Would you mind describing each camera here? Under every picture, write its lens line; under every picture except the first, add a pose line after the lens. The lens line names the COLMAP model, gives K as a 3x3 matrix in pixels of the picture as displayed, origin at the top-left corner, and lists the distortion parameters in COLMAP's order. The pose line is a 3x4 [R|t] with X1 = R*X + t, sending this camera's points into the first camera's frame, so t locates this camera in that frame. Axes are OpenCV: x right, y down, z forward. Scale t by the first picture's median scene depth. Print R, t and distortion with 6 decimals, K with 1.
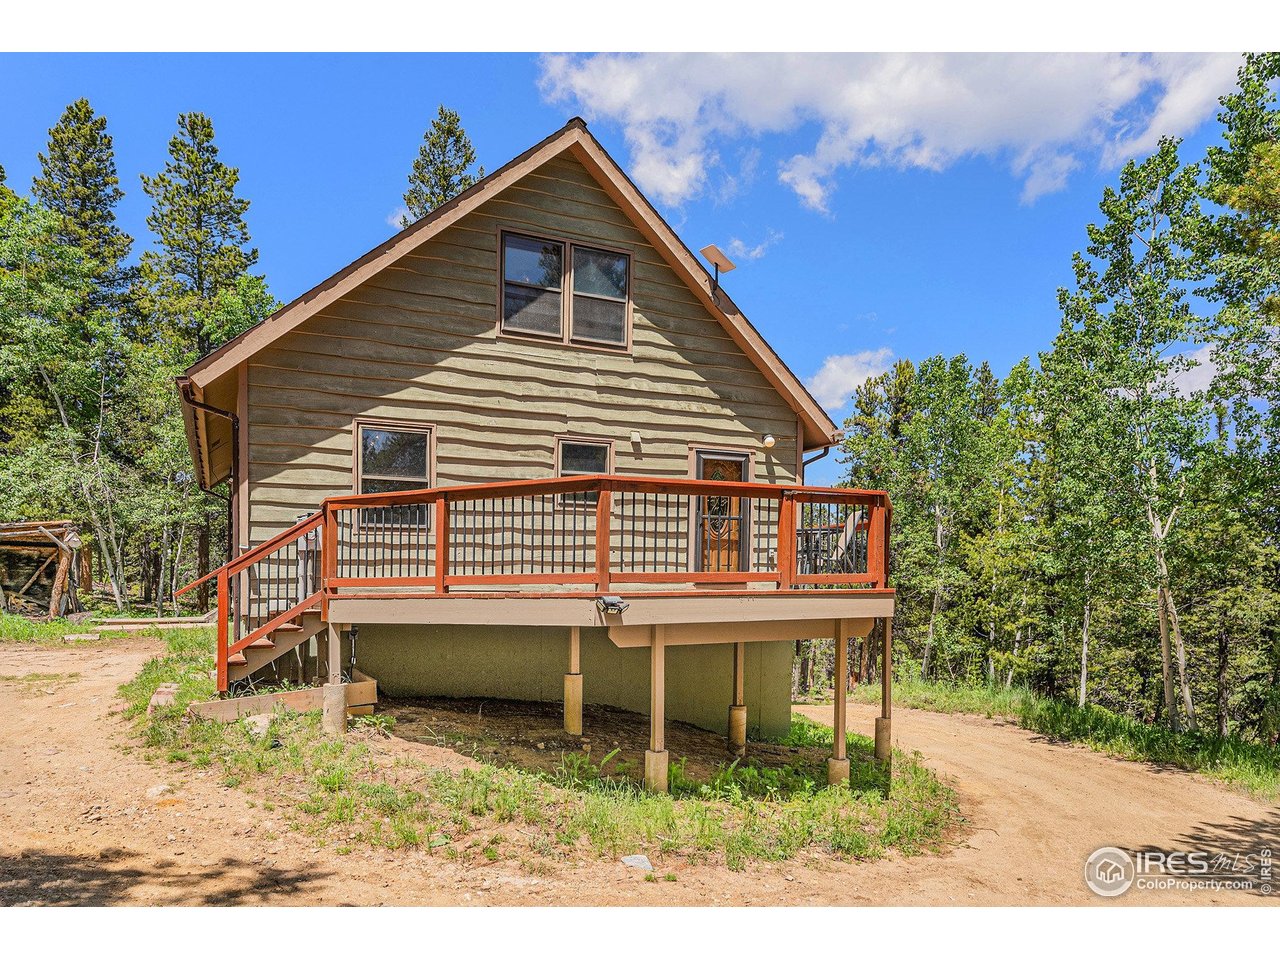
lens RADIAL K [[935.0, 0, 639.9], [0, 935.0, 516.8], [0, 0, 1]] dist [0.004325, 0.000961]
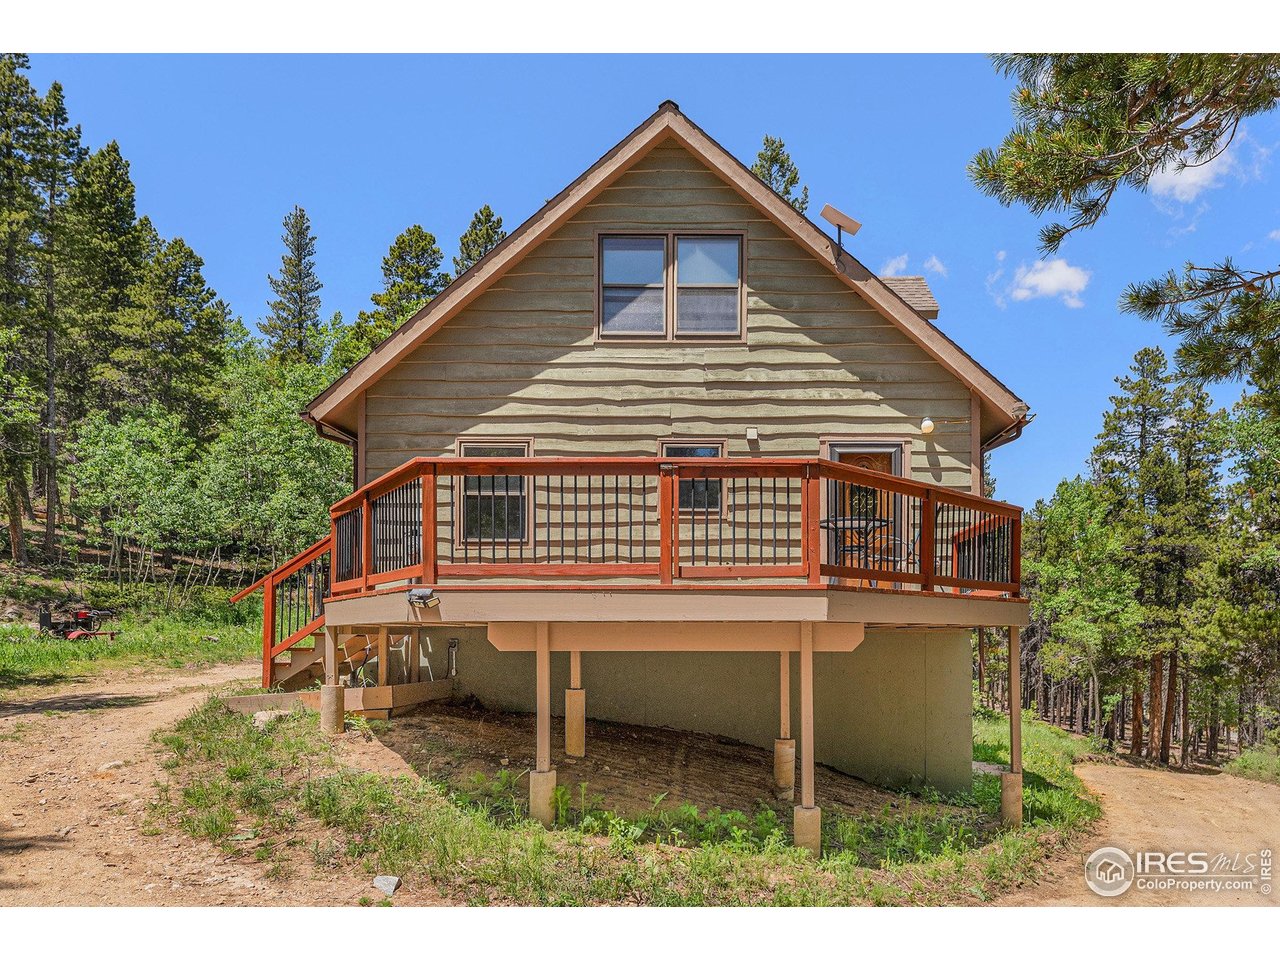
lens RADIAL K [[935.0, 0, 639.9], [0, 935.0, 516.8], [0, 0, 1]] dist [0.004325, 0.000961]
pose [[0.874344, -0.052464, -0.482463, 0.338738], [0.025241, 0.997710, -0.062751, 0.047934], [0.484651, 0.042688, 0.873666, 0.182621]]
